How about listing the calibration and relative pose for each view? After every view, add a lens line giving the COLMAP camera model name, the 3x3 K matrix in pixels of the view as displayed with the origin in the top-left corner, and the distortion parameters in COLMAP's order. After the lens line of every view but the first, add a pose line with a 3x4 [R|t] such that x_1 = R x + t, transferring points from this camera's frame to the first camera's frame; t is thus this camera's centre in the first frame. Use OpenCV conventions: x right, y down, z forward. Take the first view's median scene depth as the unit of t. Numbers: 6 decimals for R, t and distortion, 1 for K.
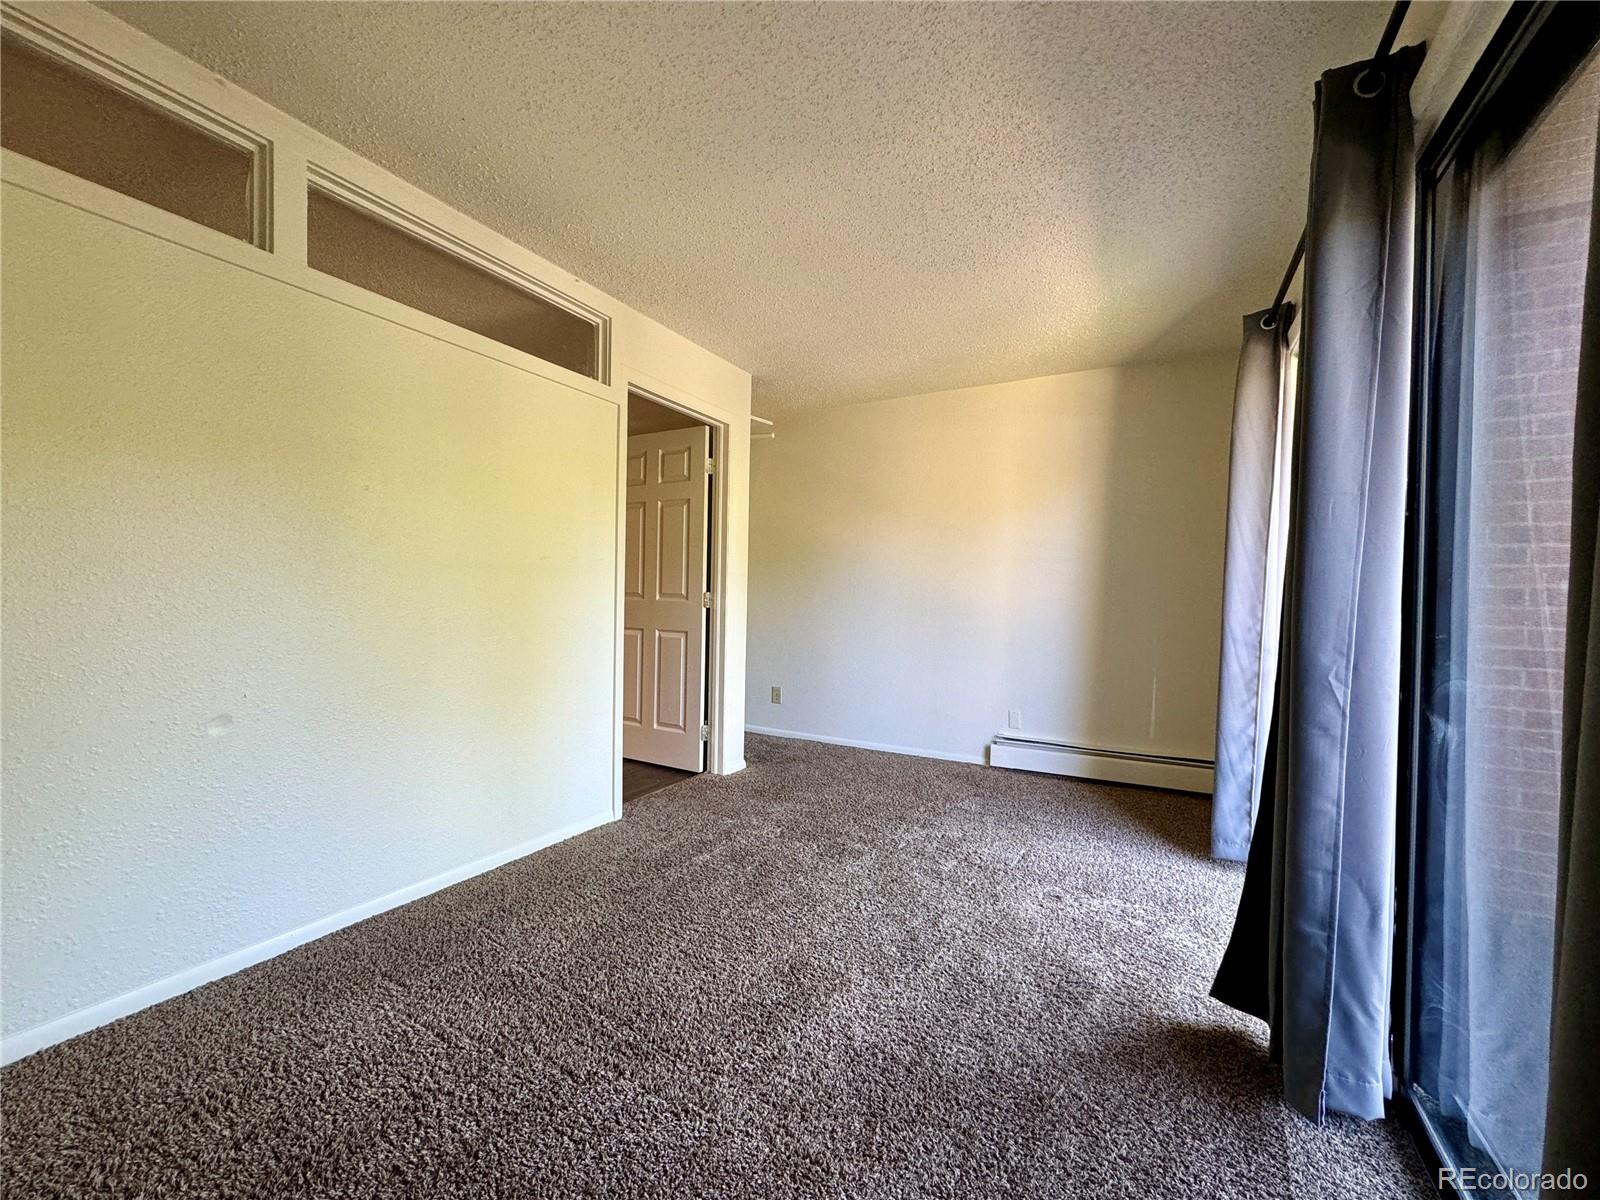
lens RADIAL K [[625.5, 0, 740.2], [0, 625.5, 598.7], [0, 0, 1]] dist [-0.000477, -0.000119]
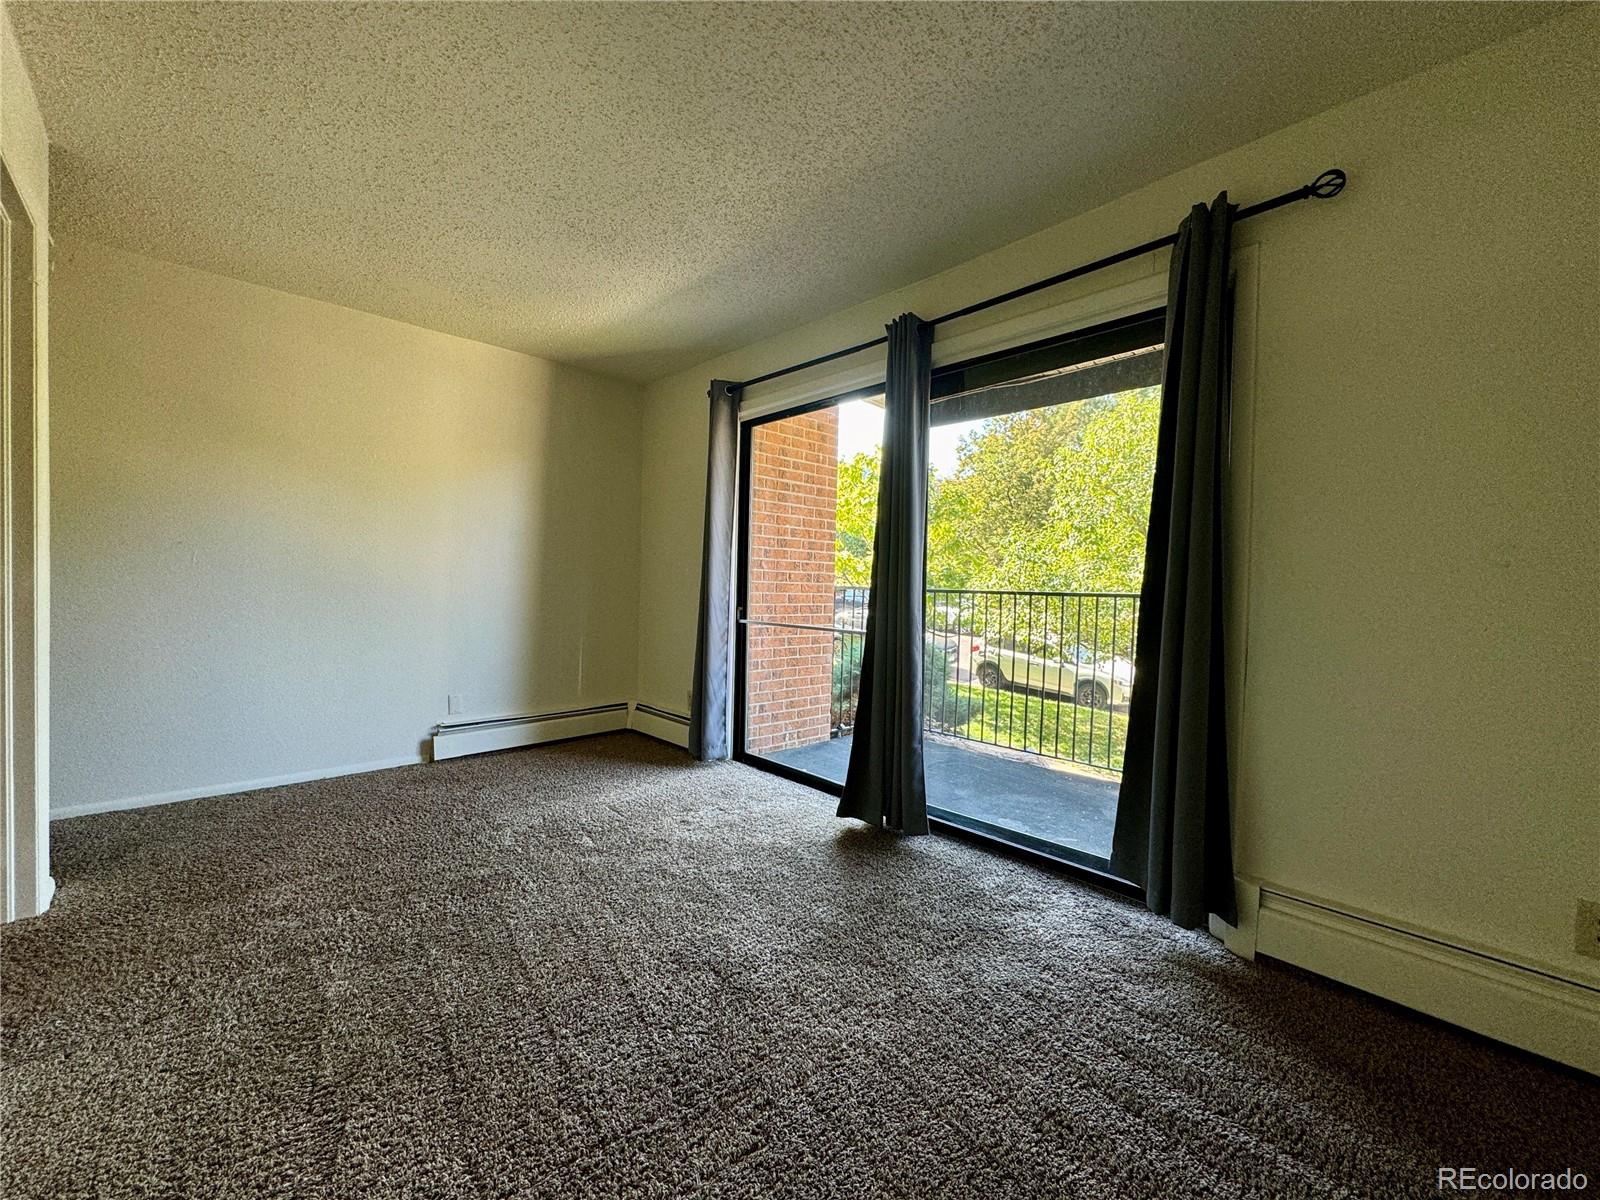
lens RADIAL K [[675.9, 0, 800.0], [0, 675.9, 600.0], [0, 0, 1]] dist [-0.000742, 0.000039]
pose [[0.250500, -0.036850, 0.967415, -0.547024], [-0.012409, 0.999071, 0.041269, -0.013378], [-0.968037, -0.022343, 0.249810, 0.350214]]
